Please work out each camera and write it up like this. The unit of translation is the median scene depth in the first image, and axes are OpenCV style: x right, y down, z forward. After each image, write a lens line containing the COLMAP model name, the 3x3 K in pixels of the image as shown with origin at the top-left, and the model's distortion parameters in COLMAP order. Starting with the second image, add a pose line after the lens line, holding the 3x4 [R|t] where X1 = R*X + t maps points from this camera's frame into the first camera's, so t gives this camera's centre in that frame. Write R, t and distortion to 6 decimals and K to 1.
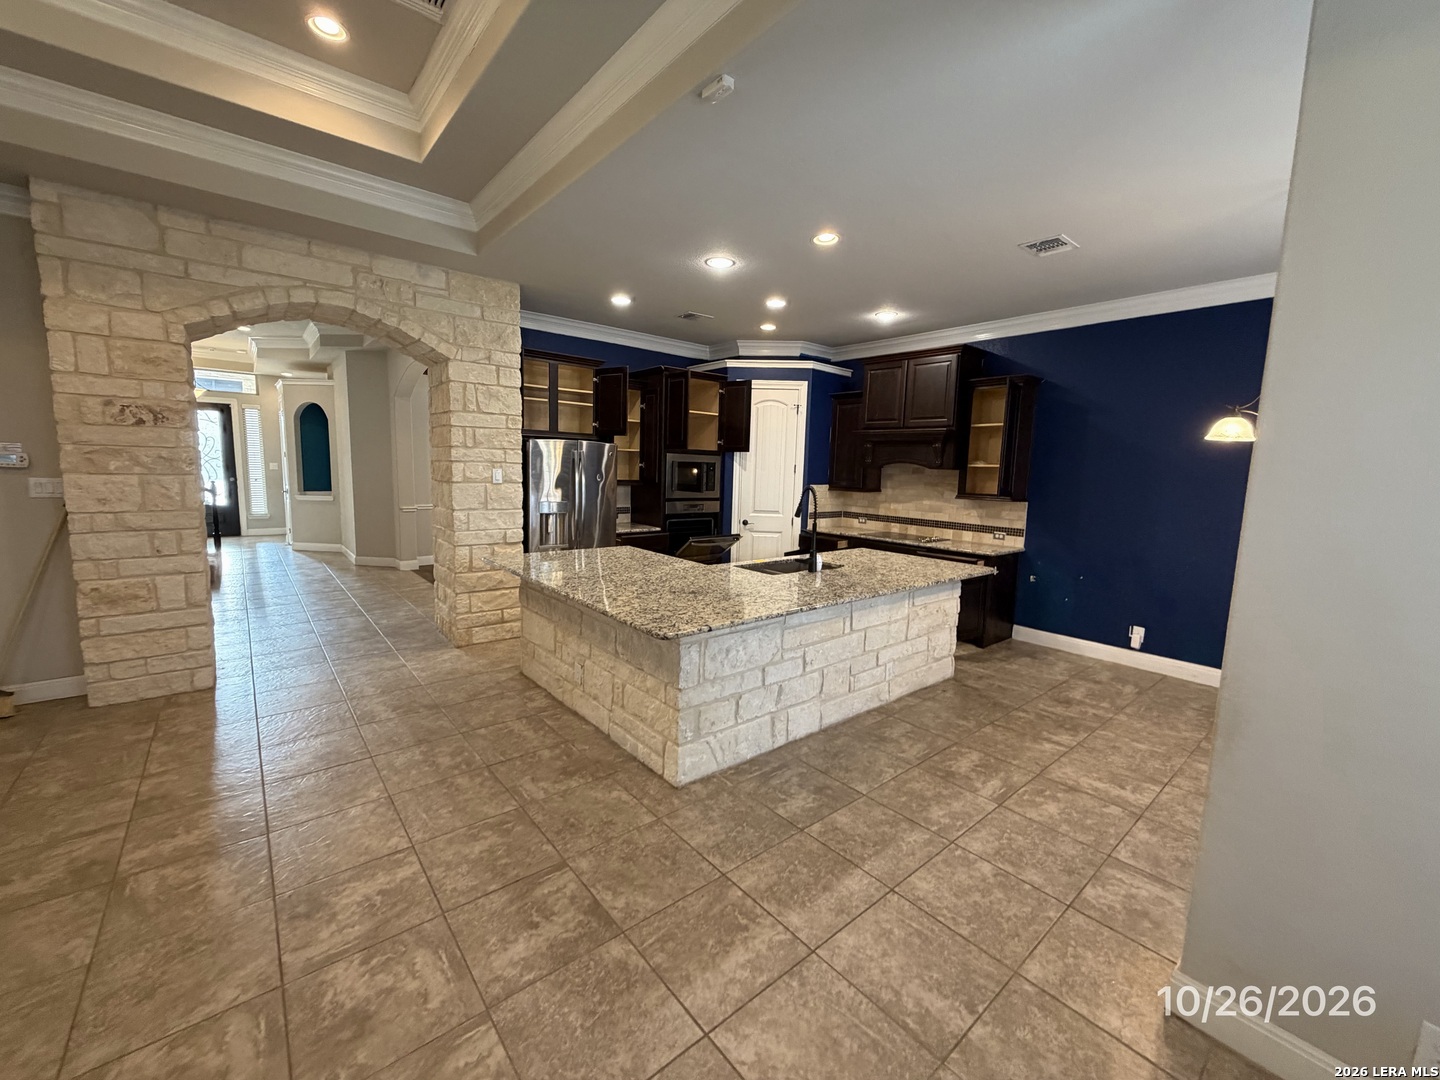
lens RADIAL K [[582.0, 0, 707.2], [0, 582.0, 543.2], [0, 0, 1]] dist [-0.000351, 0.000147]
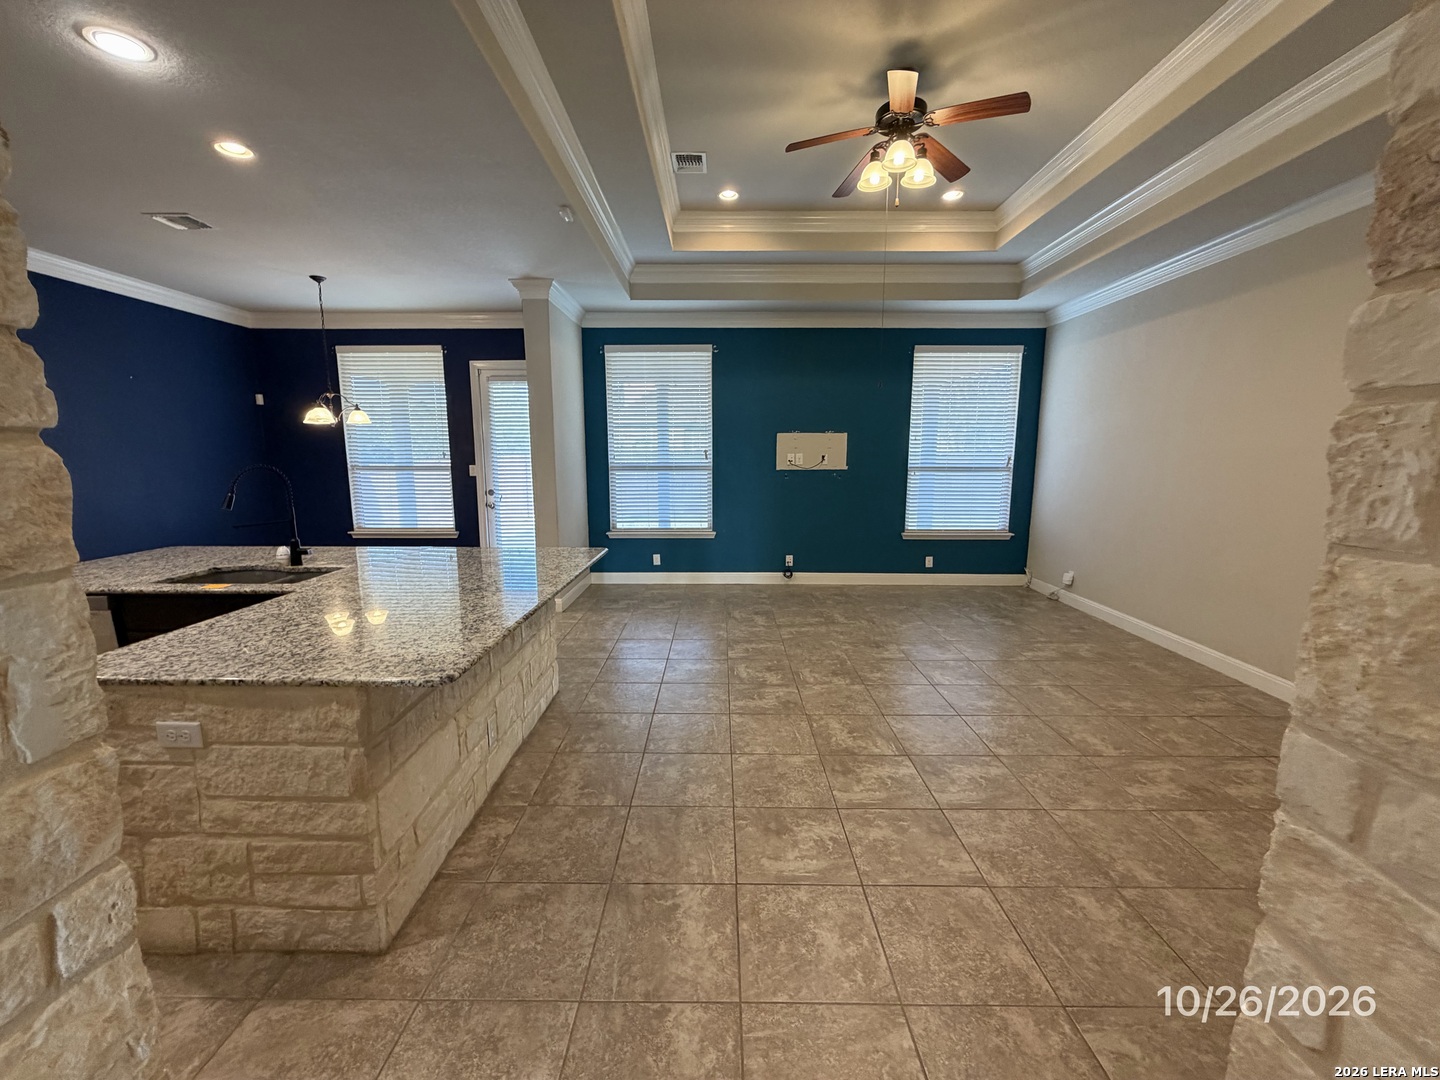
lens RADIAL K [[582.0, 0, 714.7], [0, 582.0, 538.1], [0, 0, 1]] dist [-0.000351, 0.000147]
pose [[-0.772113, -0.122858, 0.623496, -1.103813], [0.061736, 0.961992, 0.266009, -0.244581], [-0.632480, 0.243881, -0.735181, 1.649422]]
